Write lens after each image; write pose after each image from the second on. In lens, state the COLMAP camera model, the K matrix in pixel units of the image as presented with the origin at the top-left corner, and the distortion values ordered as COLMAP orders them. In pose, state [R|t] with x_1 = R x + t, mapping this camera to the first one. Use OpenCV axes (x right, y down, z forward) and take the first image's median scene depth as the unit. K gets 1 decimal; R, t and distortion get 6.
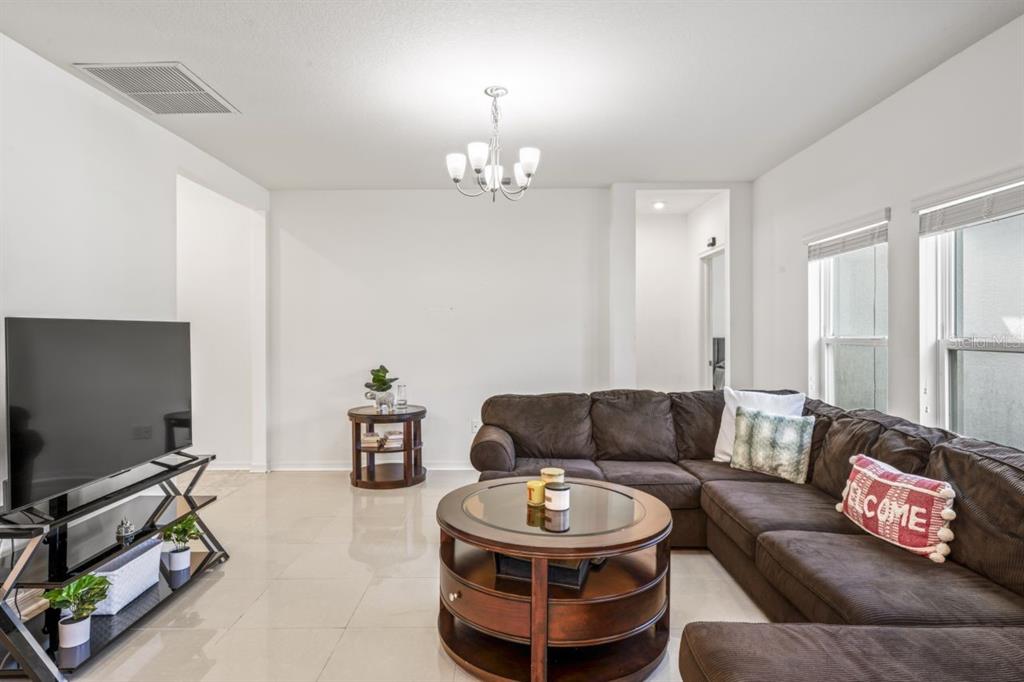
lens RADIAL K [[586.5, 0, 496.7], [0, 586.5, 332.2], [0, 0, 1]] dist [0.018499, -0.008134]
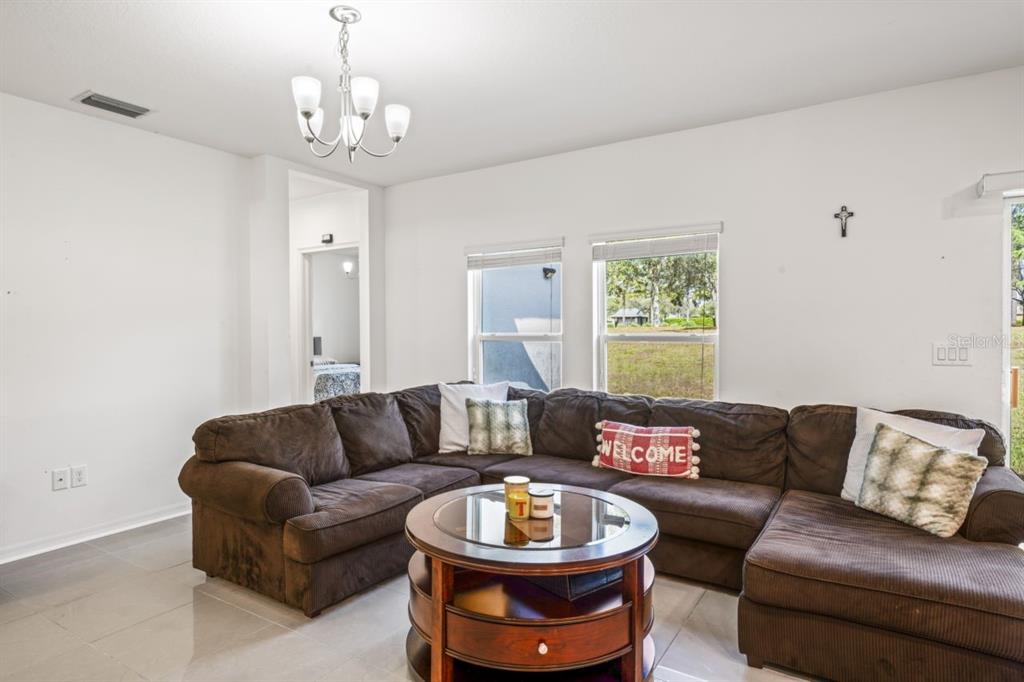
lens RADIAL K [[586.5, 0, 514.8], [0, 586.5, 337.5], [0, 0, 1]] dist [0.018499, -0.008134]
pose [[0.529188, -0.010769, 0.848436, -0.512412], [0.004538, 0.999941, 0.009861, 0.002983], [-0.848493, -0.001368, 0.529206, 0.382618]]
